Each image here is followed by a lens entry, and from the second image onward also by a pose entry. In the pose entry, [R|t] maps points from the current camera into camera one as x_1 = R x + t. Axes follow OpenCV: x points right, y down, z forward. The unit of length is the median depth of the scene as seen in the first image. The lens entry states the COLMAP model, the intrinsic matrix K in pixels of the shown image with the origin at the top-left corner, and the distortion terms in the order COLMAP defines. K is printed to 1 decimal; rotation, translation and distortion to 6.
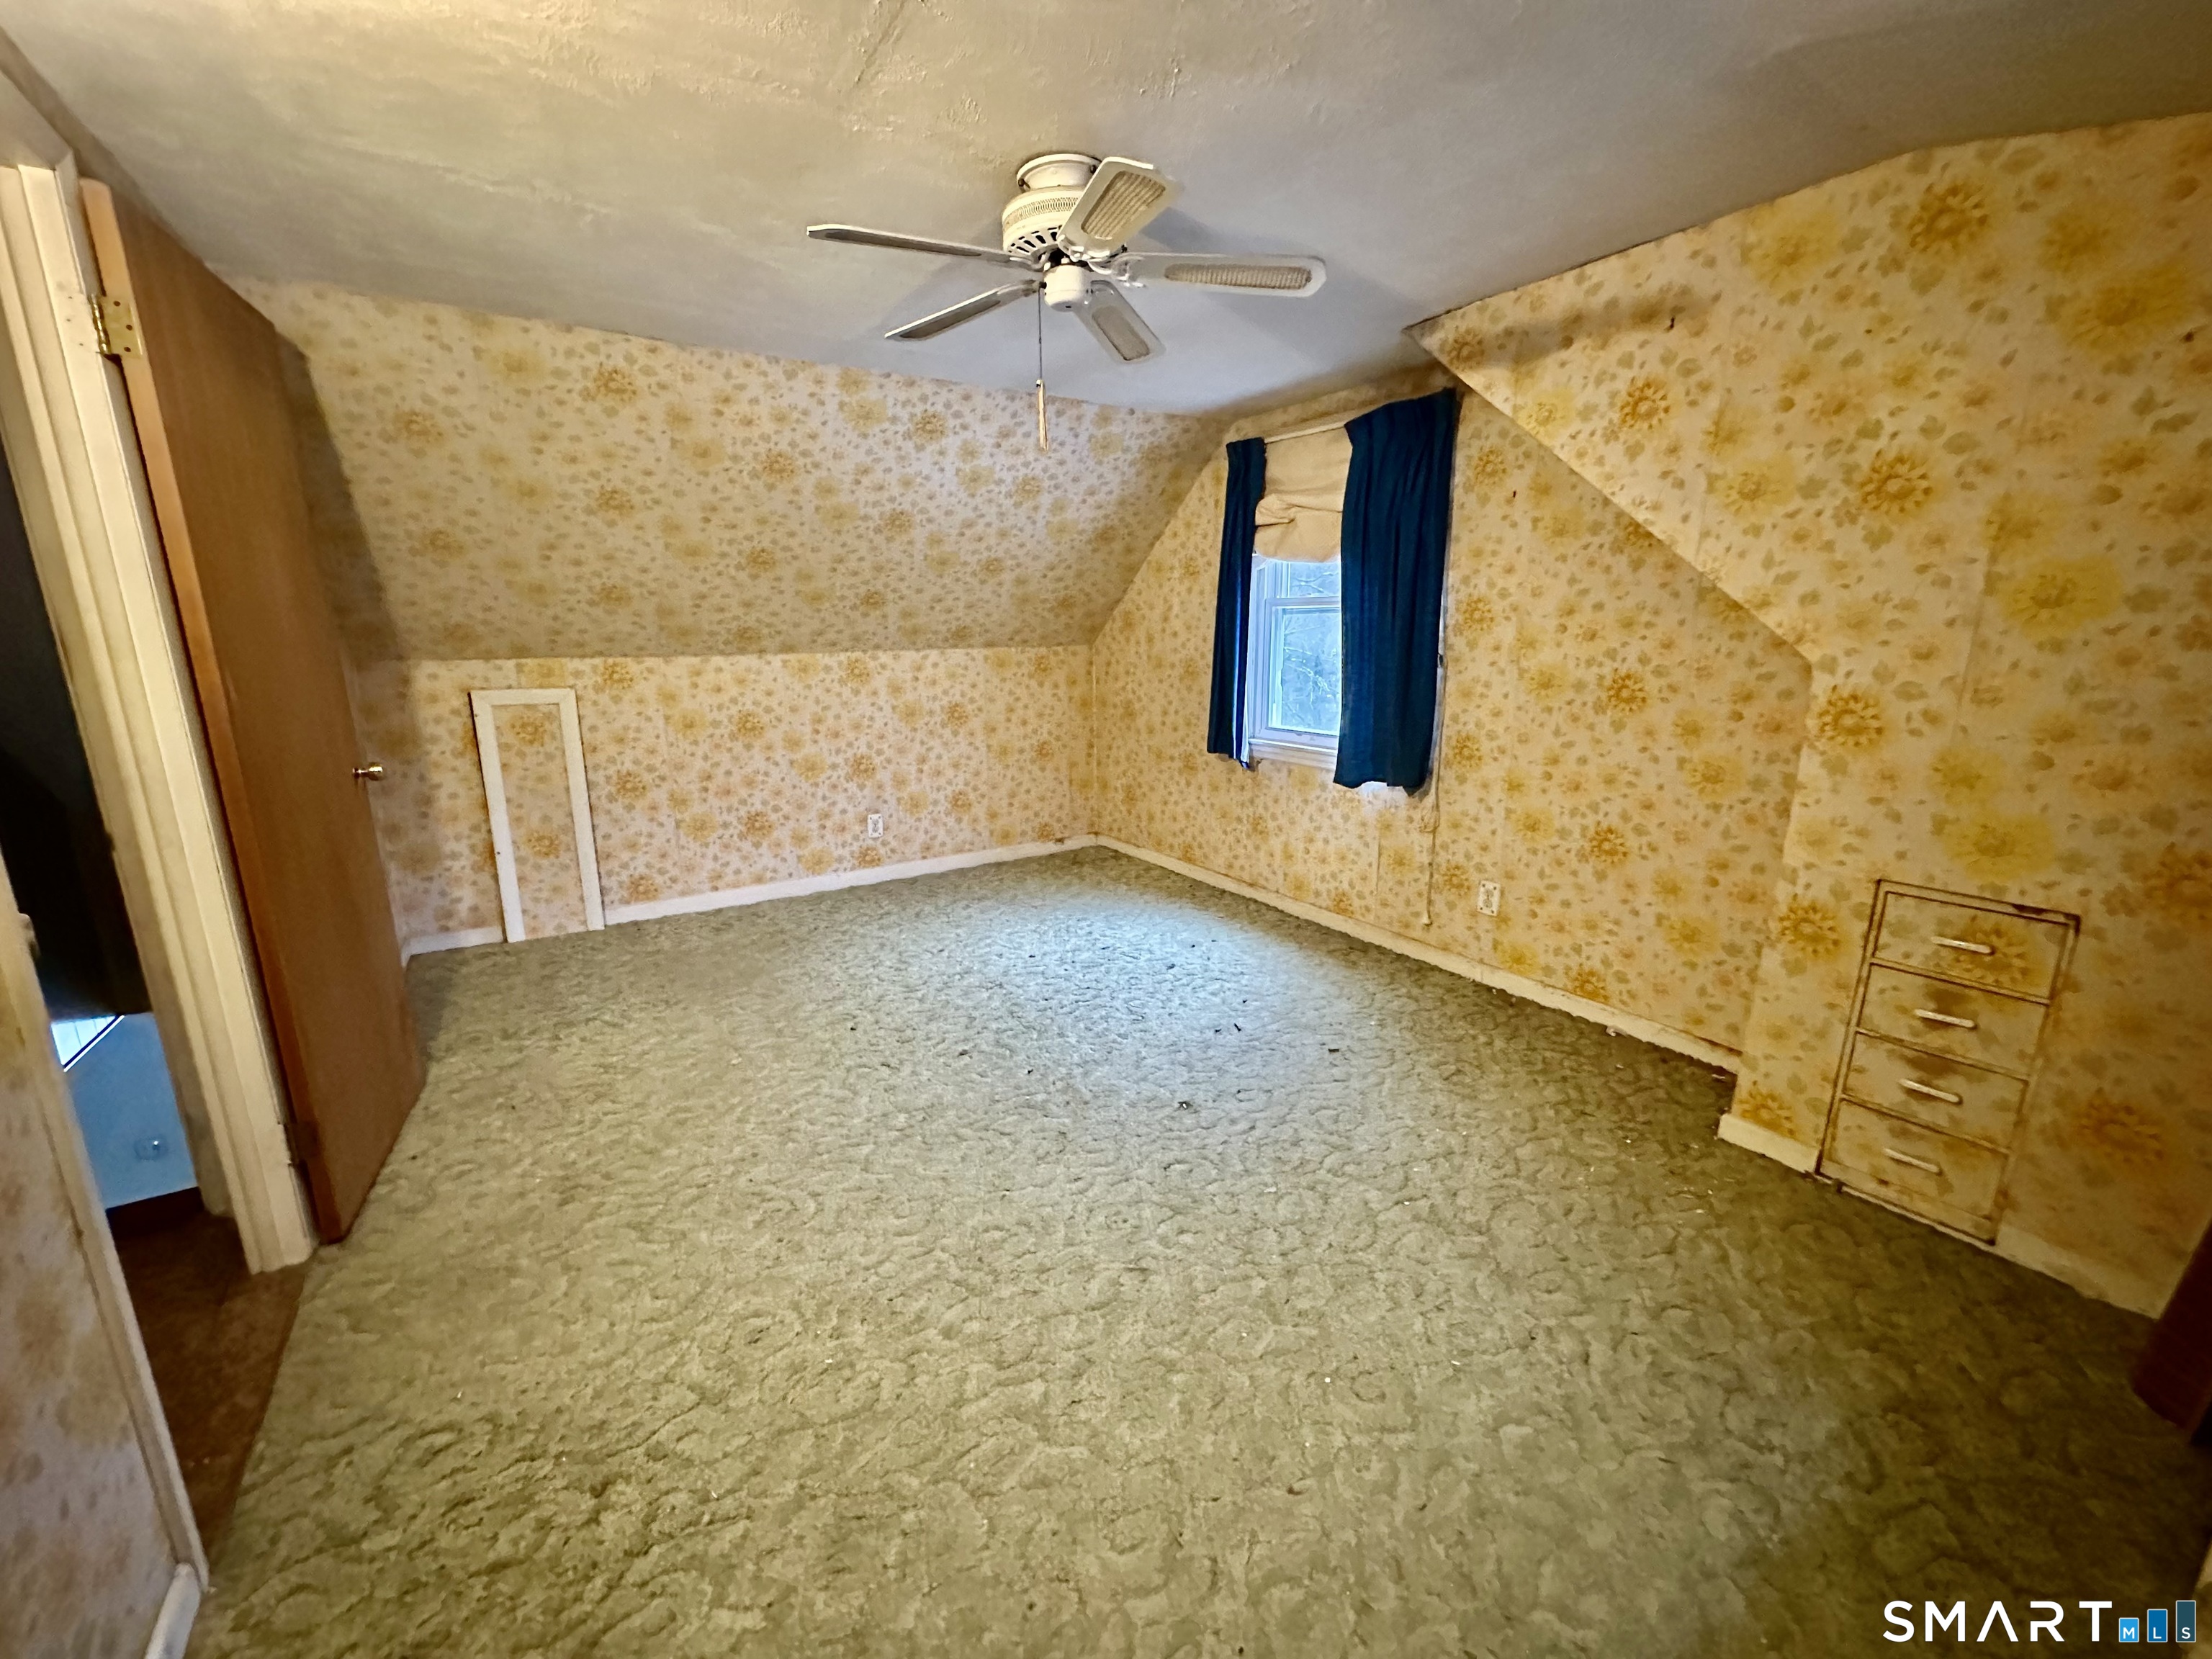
lens RADIAL K [[881.3, 0, 1103.8], [0, 881.3, 831.5], [0, 0, 1]] dist [-0.004740, 0.000255]
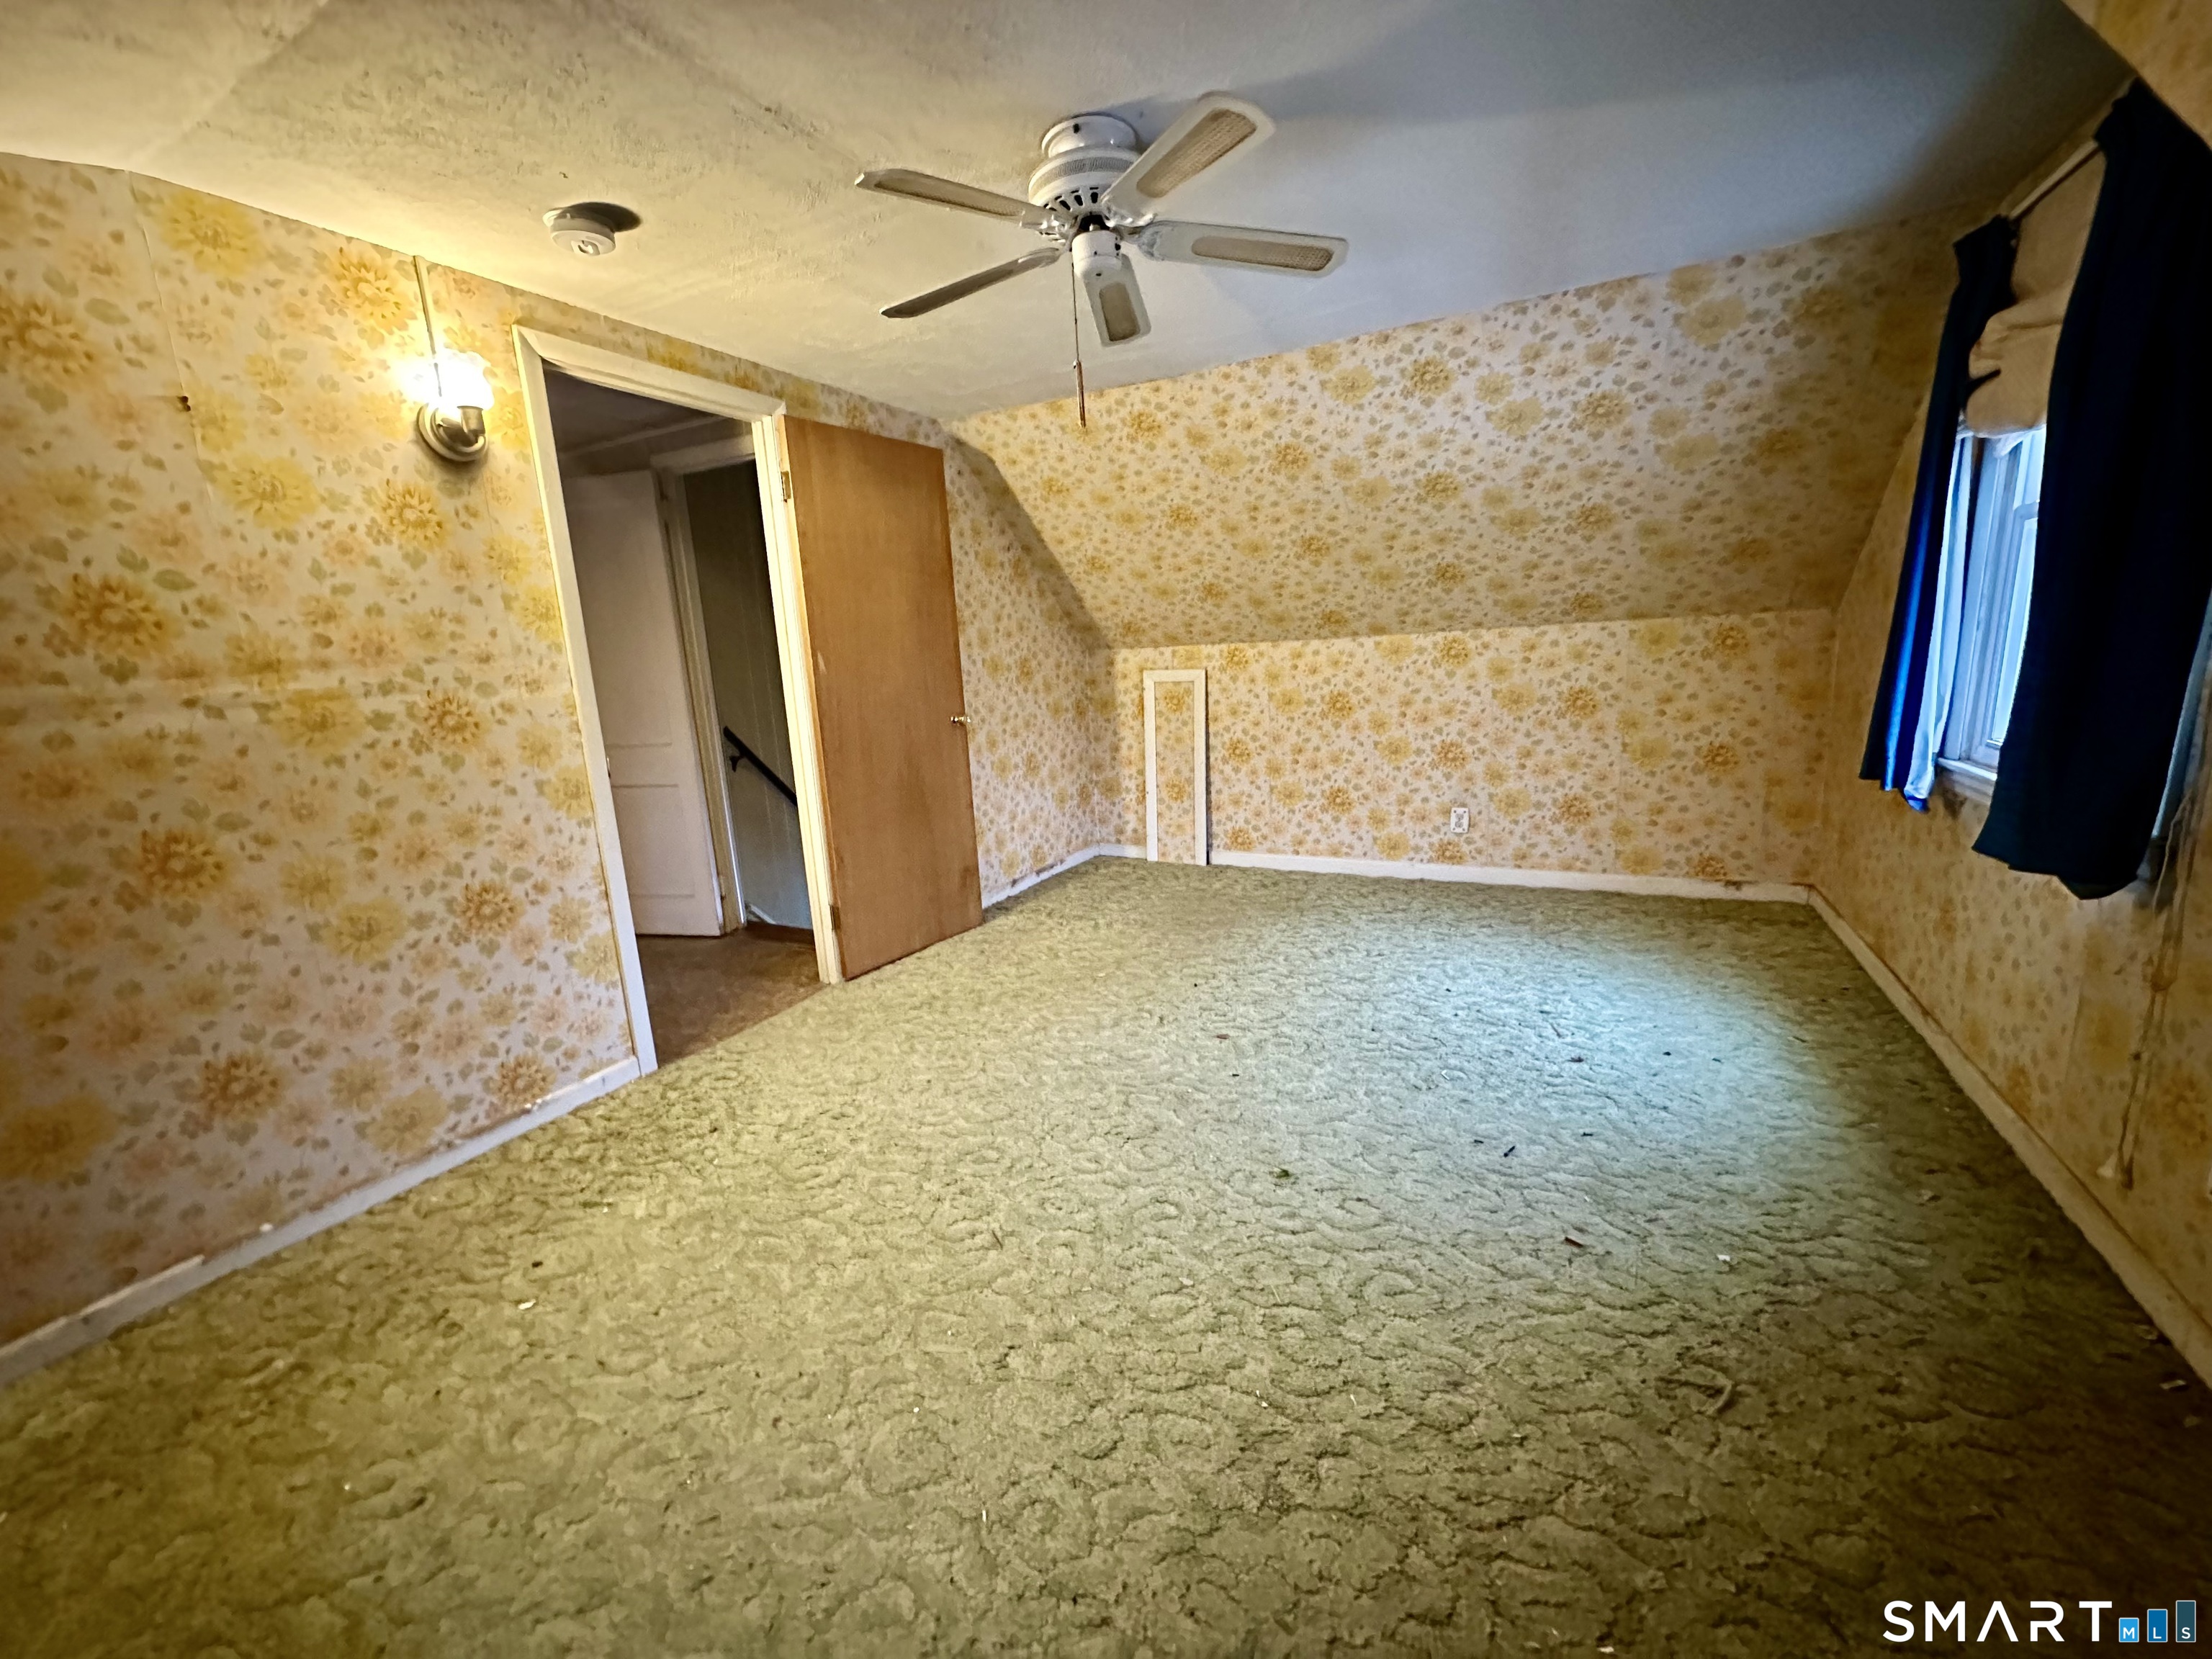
lens RADIAL K [[881.3, 0, 1103.8], [0, 881.3, 831.5], [0, 0, 1]] dist [-0.004740, 0.000255]
pose [[0.486929, 0.159813, -0.858697, 0.417467], [-0.144583, 0.984304, 0.101203, -0.040744], [0.861392, 0.074874, 0.502392, 0.259768]]
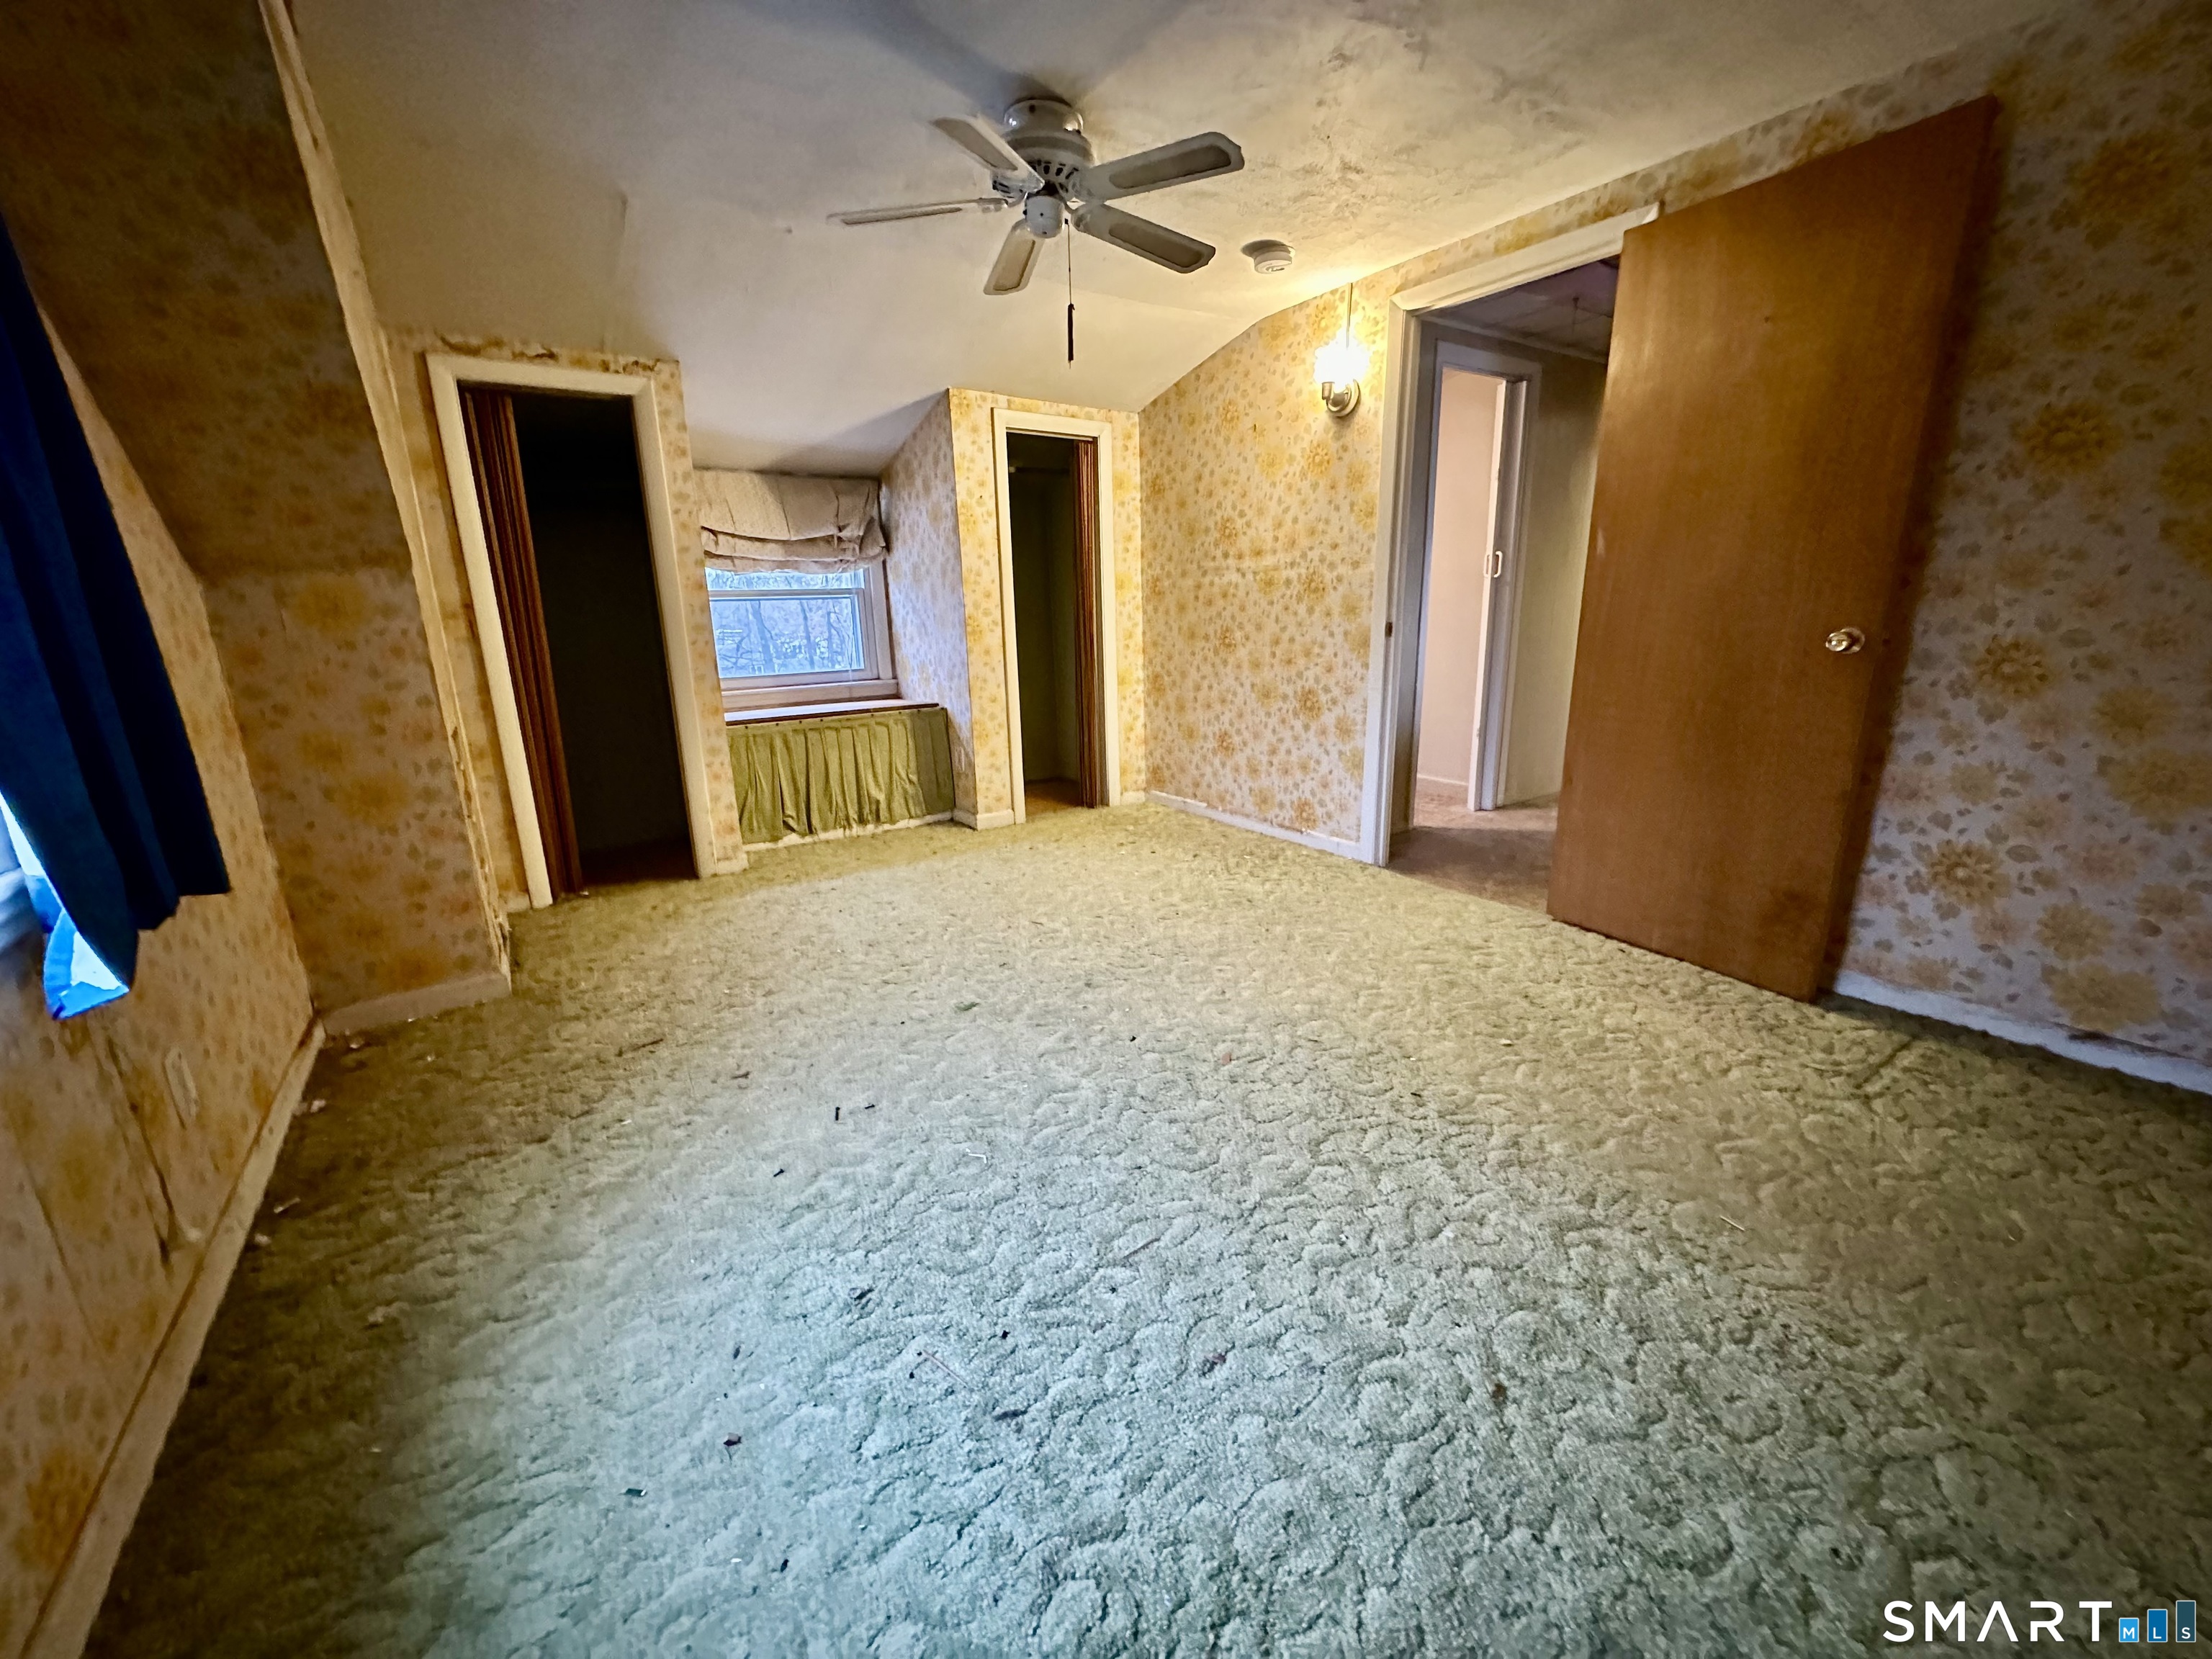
lens RADIAL K [[881.3, 0, 1103.8], [0, 881.3, 831.5], [0, 0, 1]] dist [-0.004740, 0.000255]
pose [[-0.999461, 0.032177, -0.006511, -0.037396], [0.025590, 0.887831, 0.459458, -0.195406], [0.020565, 0.459043, -0.888176, 1.116820]]
